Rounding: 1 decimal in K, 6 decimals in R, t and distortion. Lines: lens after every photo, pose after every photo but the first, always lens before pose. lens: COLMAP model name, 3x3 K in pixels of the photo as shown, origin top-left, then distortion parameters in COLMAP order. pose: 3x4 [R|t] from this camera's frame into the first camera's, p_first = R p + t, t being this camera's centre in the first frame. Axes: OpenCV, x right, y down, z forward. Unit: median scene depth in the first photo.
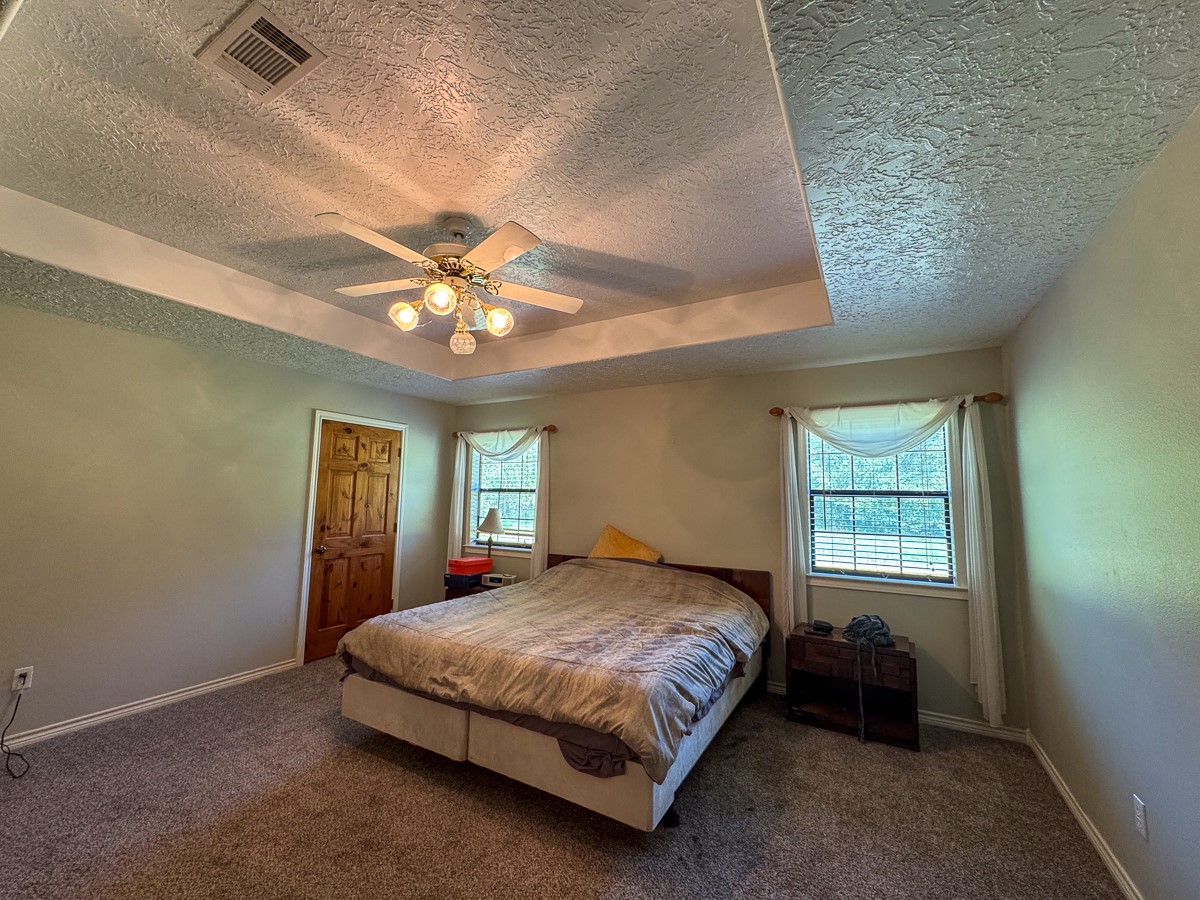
lens RADIAL K [[478.9, 0, 598.8], [0, 478.9, 450.0], [0, 0, 1]] dist [-0.004224, 0.000762]
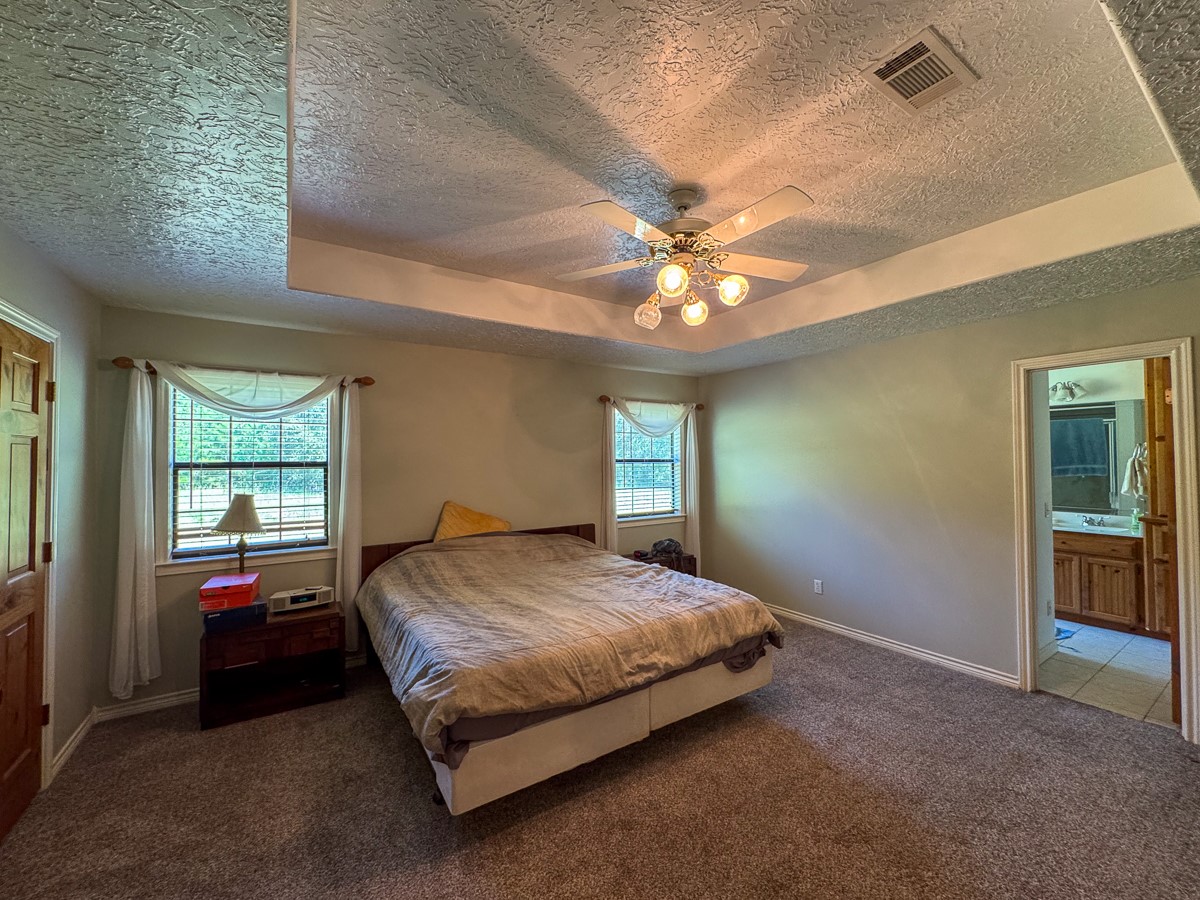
lens RADIAL K [[478.9, 0, 599.6], [0, 478.9, 449.6], [0, 0, 1]] dist [-0.004224, 0.000762]
pose [[0.458377, -0.002775, 0.888754, -0.841108], [-0.074307, 0.996374, 0.041435, 0.004662], [-0.885646, -0.085033, 0.456509, 0.457784]]
